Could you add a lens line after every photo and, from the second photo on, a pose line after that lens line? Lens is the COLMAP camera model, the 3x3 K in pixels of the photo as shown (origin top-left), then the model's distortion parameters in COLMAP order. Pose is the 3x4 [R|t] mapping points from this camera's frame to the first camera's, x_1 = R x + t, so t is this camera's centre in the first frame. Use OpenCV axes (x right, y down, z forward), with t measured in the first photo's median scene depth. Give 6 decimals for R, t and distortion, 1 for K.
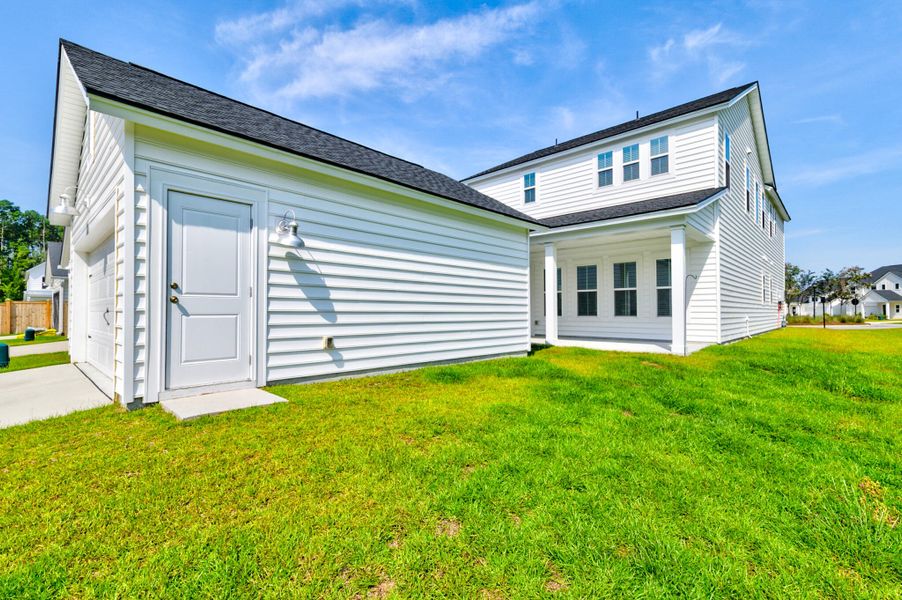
lens RADIAL K [[403.8, 0, 452.9], [0, 403.8, 301.3], [0, 0, 1]] dist [0.014220, -0.000123]
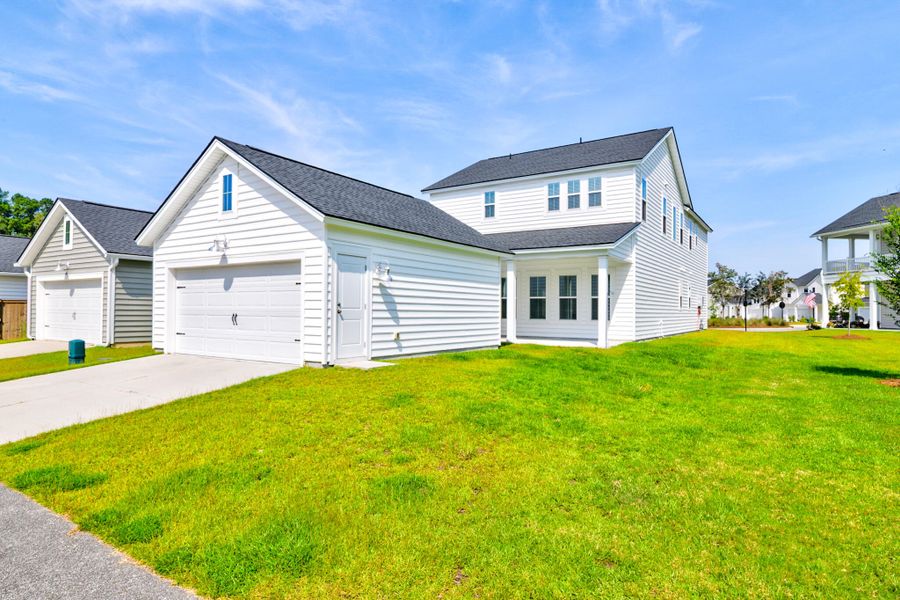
lens RADIAL K [[530.0, 0, 455.3], [0, 530.0, 303.0], [0, 0, 1]] dist [-0.004808, -0.000726]
pose [[0.982888, 0.011629, 0.183837, -0.211799], [-0.013893, 0.999843, 0.011032, -0.027794], [-0.183680, -0.013397, 0.982895, -0.533733]]
